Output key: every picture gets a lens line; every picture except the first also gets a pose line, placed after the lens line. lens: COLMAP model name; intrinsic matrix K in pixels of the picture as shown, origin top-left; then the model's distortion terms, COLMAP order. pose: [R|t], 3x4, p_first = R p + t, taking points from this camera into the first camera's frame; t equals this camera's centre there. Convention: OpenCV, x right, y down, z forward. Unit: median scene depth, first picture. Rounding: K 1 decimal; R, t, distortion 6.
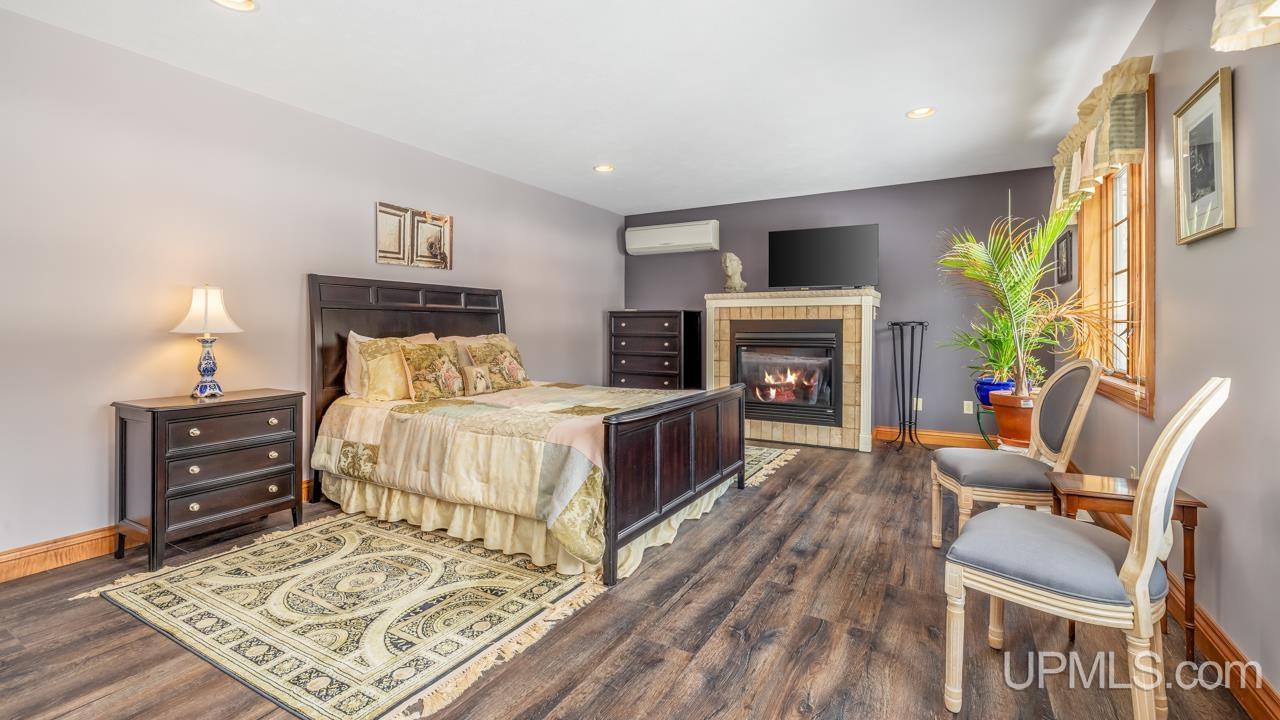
lens RADIAL K [[542.8, 0, 644.0], [0, 542.8, 326.4], [0, 0, 1]] dist [0.000517, 0.000056]
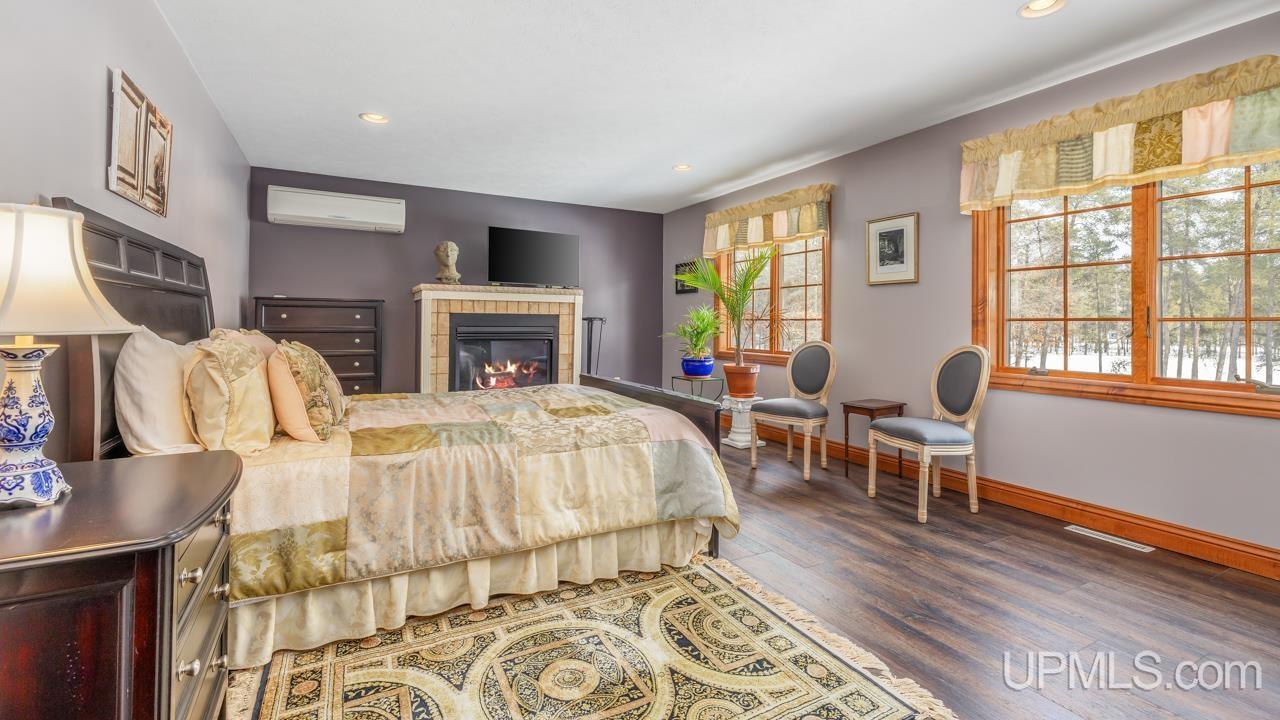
lens RADIAL K [[542.8, 0, 617.3], [0, 542.8, 318.5], [0, 0, 1]] dist [0.000517, 0.000056]
pose [[0.551373, 0.009763, 0.834202, -0.925017], [-0.009150, 0.999942, -0.005655, 0.000838], [-0.834208, -0.004515, 0.551431, 0.473864]]
